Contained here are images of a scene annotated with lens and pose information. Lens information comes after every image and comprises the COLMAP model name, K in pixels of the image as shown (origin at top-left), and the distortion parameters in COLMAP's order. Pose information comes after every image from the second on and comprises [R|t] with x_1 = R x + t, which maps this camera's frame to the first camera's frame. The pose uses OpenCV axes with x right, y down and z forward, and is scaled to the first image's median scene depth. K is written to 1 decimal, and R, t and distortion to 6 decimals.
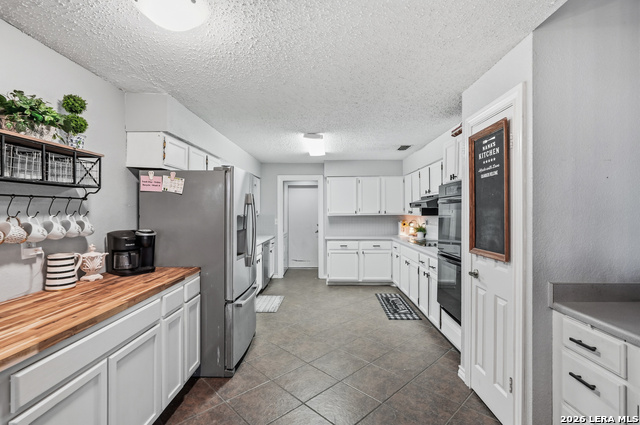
lens RADIAL K [[301.0, 0, 321.5], [0, 301.0, 211.0], [0, 0, 1]] dist [-0.005658, 0.002506]
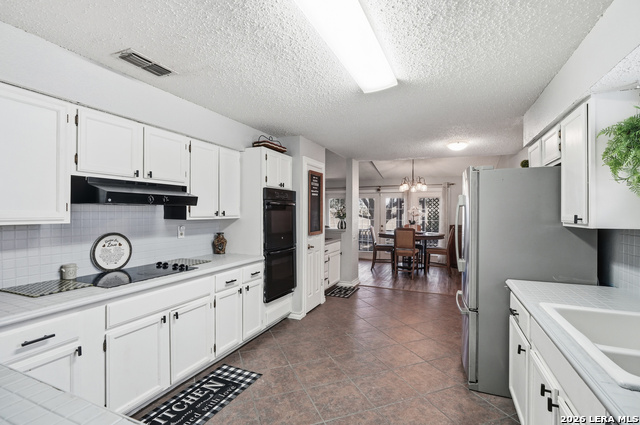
lens RADIAL K [[301.0, 0, 319.5], [0, 301.0, 212.9], [0, 0, 1]] dist [-0.005658, 0.002506]
pose [[-0.923190, -0.009558, 0.384226, -0.174521], [-0.008225, 0.999953, 0.005113, -0.001930], [-0.384257, 0.001560, -0.923225, 1.915951]]
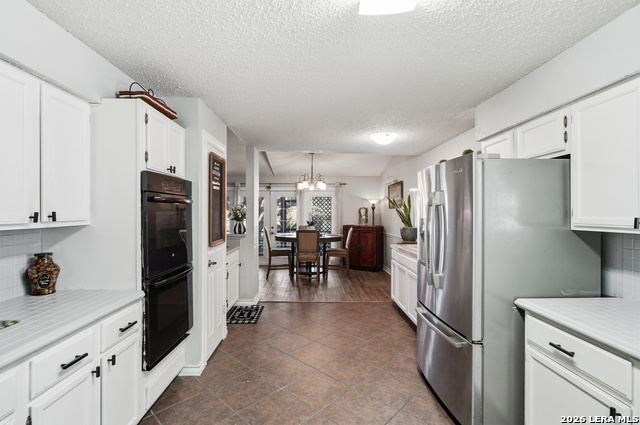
lens RADIAL K [[301.0, 0, 321.7], [0, 301.0, 212.4], [0, 0, 1]] dist [-0.005658, 0.002506]
pose [[-0.999075, -0.008206, -0.042223, 0.075091], [-0.008252, 0.999966, 0.000918, -0.003497], [0.042214, 0.001266, -0.999108, 1.636429]]
